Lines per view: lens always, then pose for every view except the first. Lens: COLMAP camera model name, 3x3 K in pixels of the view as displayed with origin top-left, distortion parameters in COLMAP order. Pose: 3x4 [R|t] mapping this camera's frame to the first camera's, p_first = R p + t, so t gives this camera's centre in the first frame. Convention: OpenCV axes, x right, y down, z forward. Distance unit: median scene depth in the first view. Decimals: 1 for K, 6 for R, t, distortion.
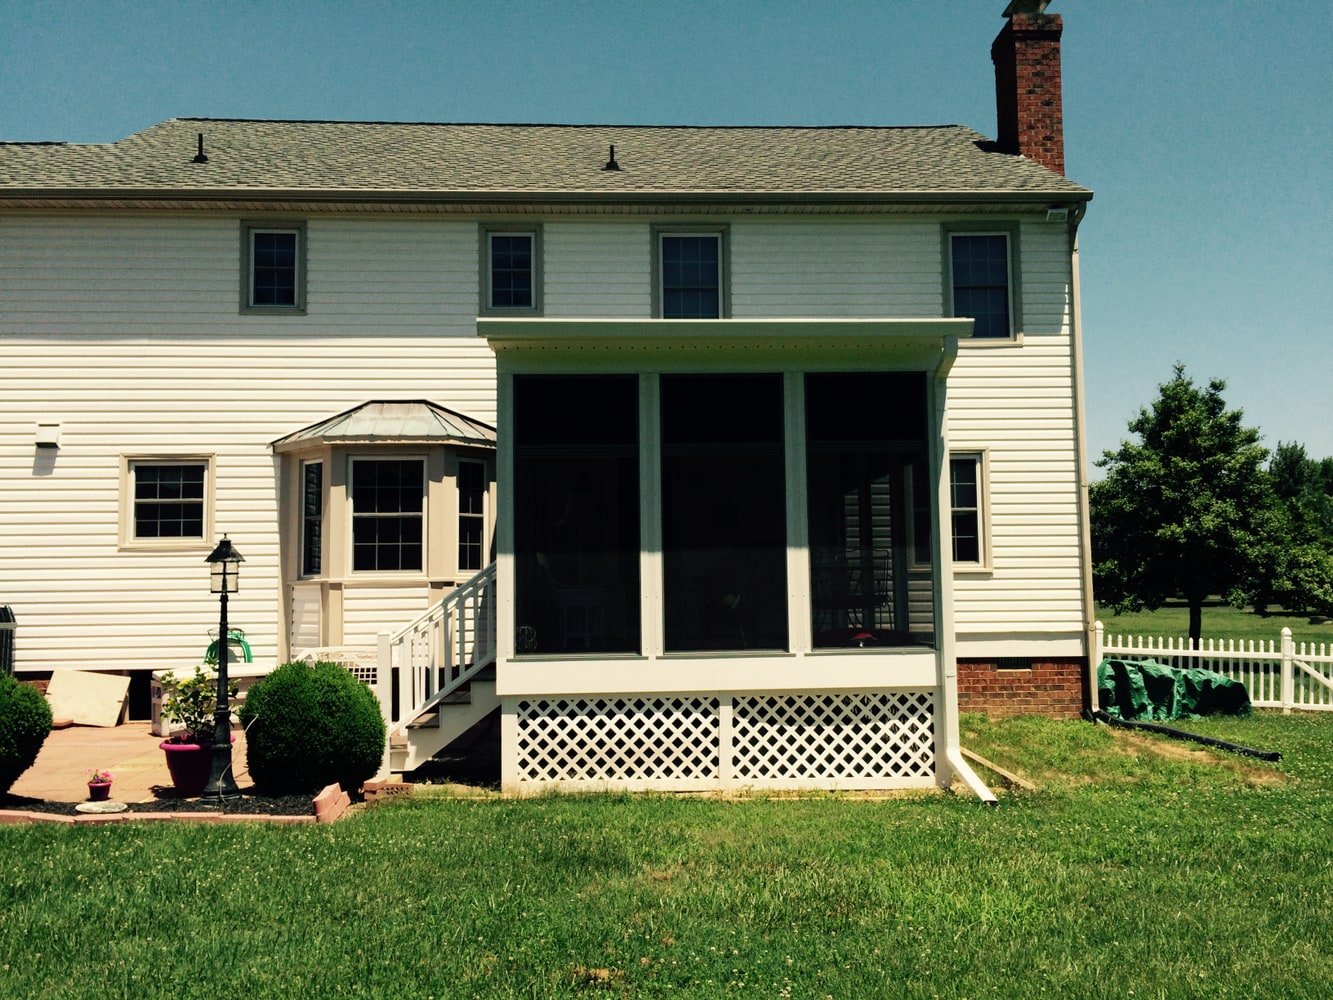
lens RADIAL K [[1145.8, 0, 670.2], [0, 1145.8, 498.2], [0, 0, 1]] dist [0.028608, -0.031179]
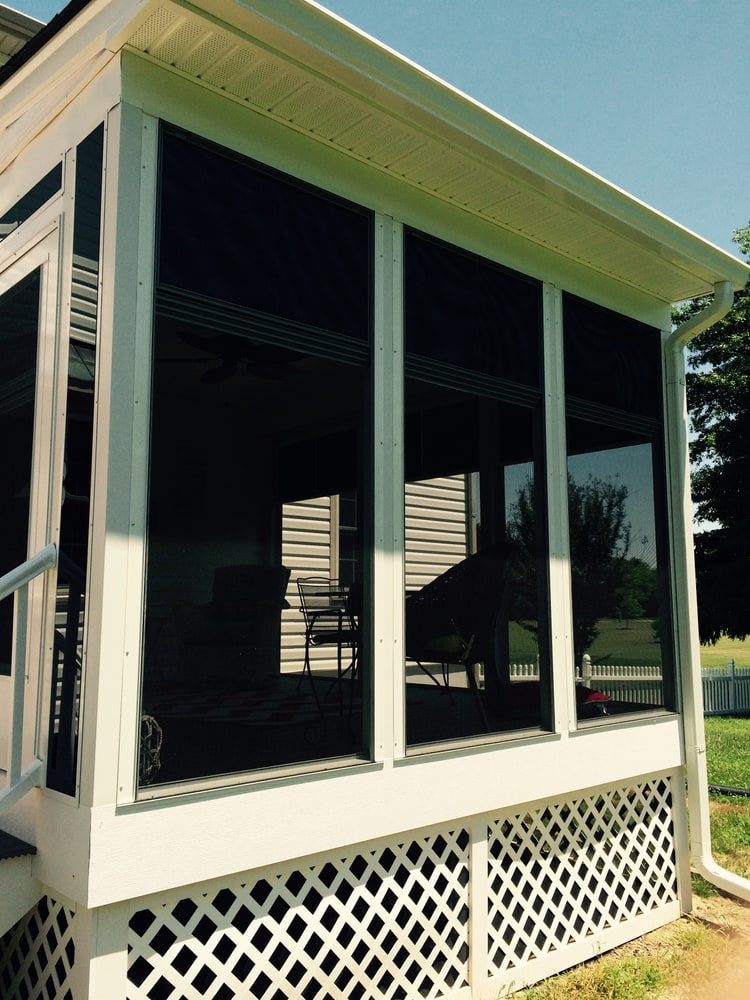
lens RADIAL K [[859.6, 0, 374.5], [0, 859.6, 499.8], [0, 0, 1]] dist [0.028608, -0.031179]
pose [[0.772931, 0.097421, 0.626966, -0.272114], [-0.060047, 0.994939, -0.080571, 0.056818], [-0.631642, 0.024628, 0.774869, 0.730869]]
